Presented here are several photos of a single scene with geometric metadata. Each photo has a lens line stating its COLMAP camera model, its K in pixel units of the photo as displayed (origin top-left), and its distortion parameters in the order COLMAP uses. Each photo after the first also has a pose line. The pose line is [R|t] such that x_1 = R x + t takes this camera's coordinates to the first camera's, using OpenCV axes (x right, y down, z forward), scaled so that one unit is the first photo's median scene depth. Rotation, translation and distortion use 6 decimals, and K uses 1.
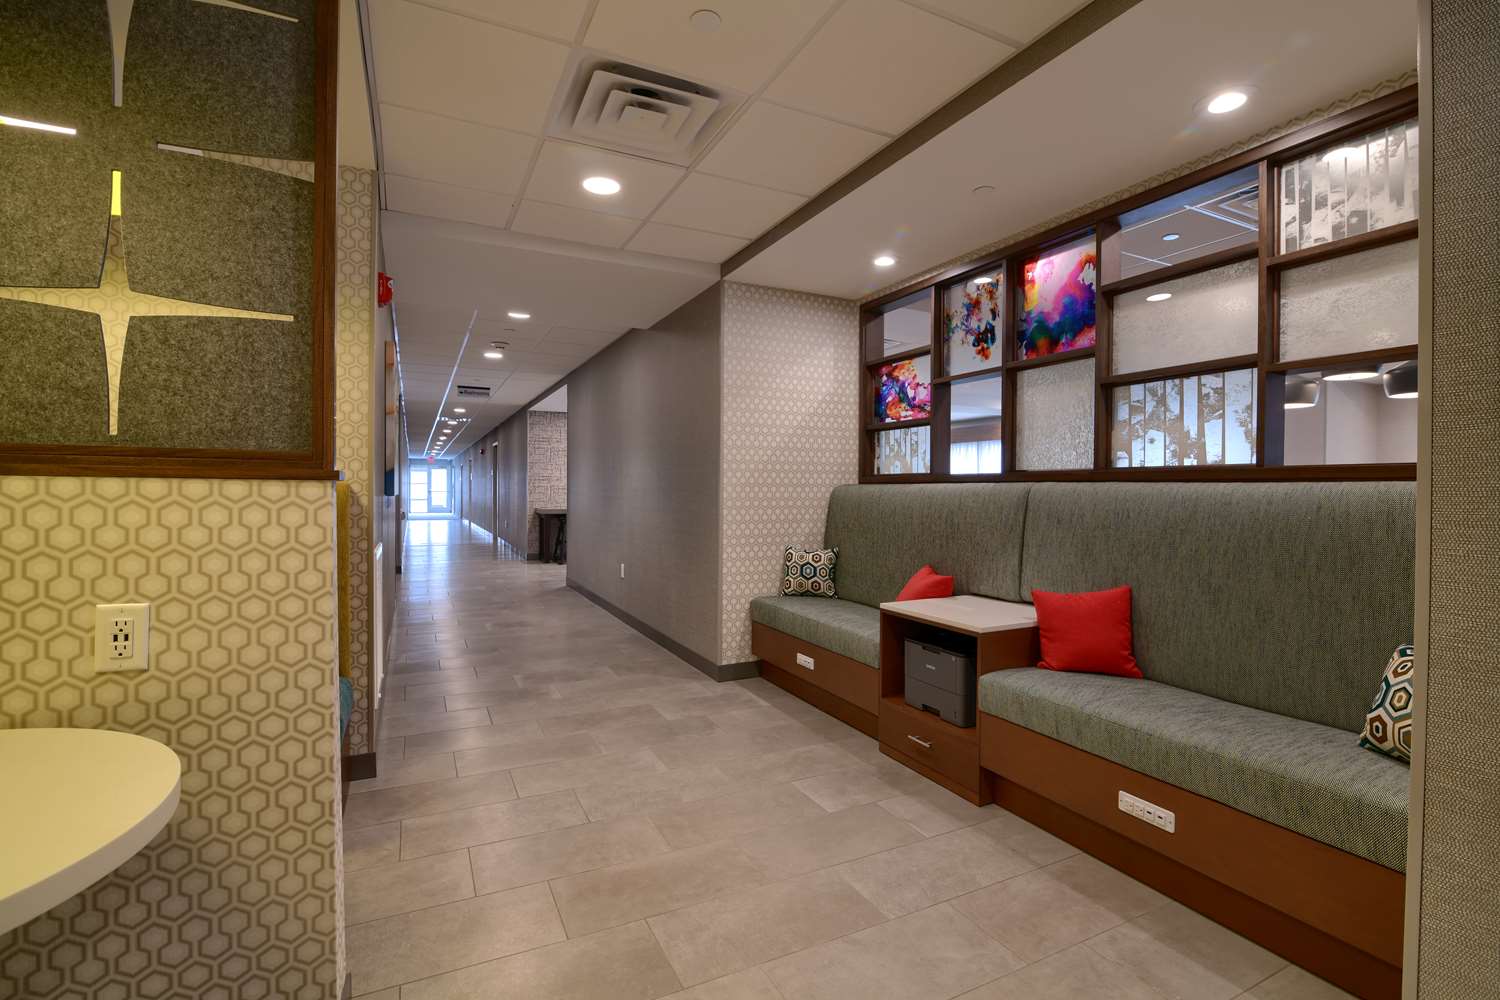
lens RADIAL K [[686.3, 0, 751.6], [0, 686.3, 495.9], [0, 0, 1]] dist [-0.016656, -0.000331]
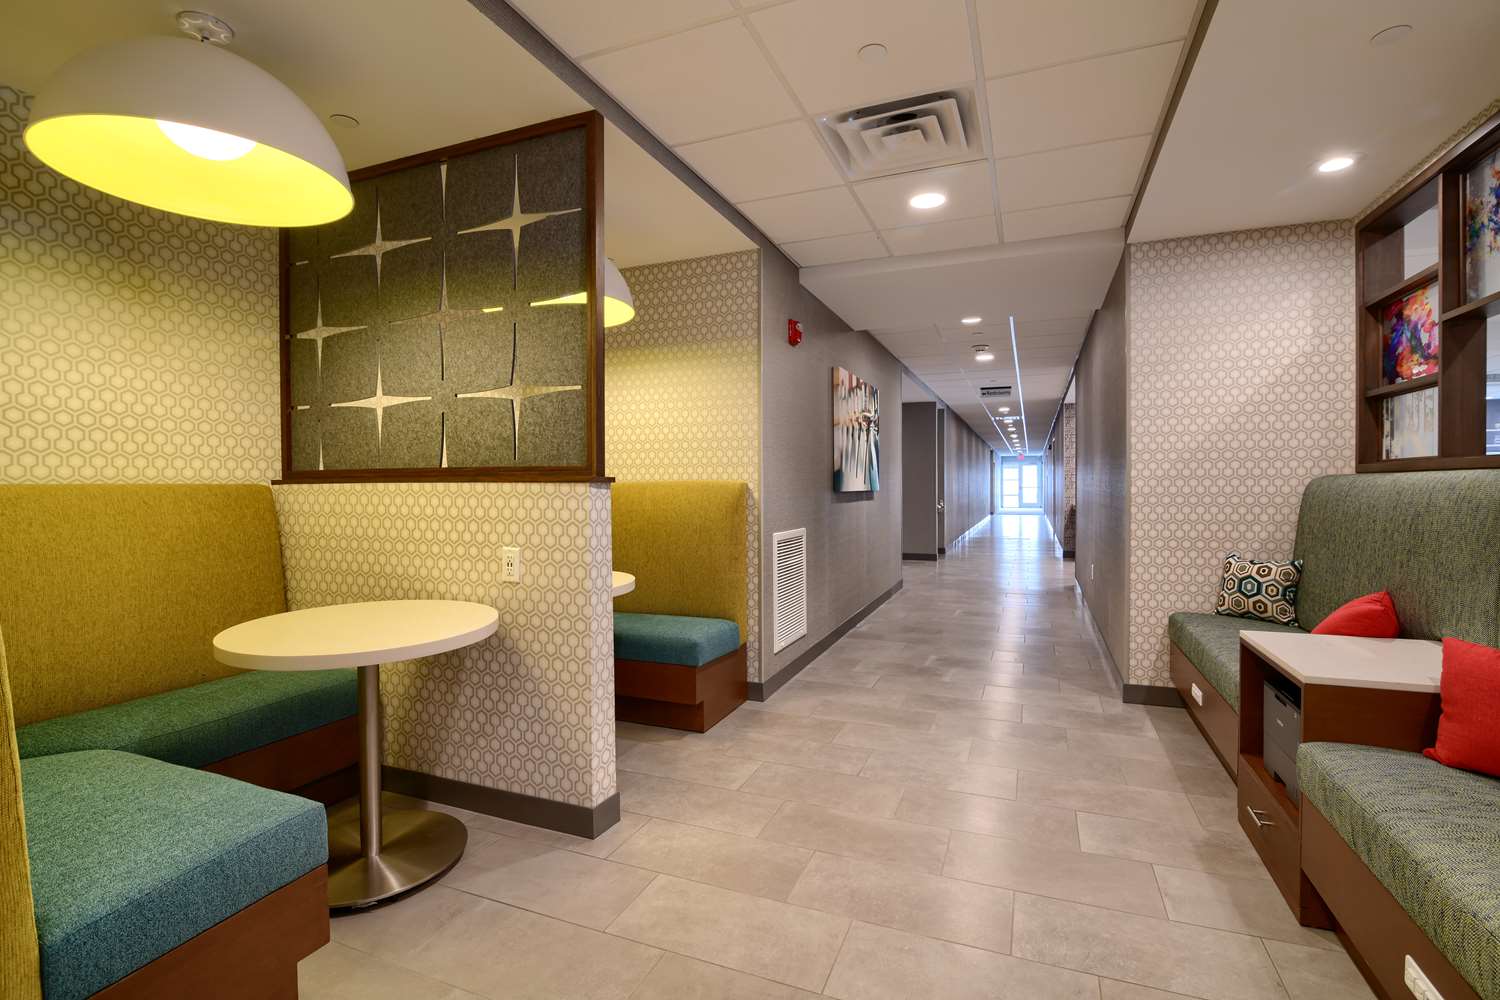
lens RADIAL K [[686.3, 0, 751.6], [0, 686.3, 495.9], [0, 0, 1]] dist [-0.016656, -0.000331]
pose [[0.660574, 0.002717, -0.750756, 0.294027], [0.002191, 0.999982, 0.005547, 0.000381], [0.750758, -0.005309, 0.660556, 0.063405]]
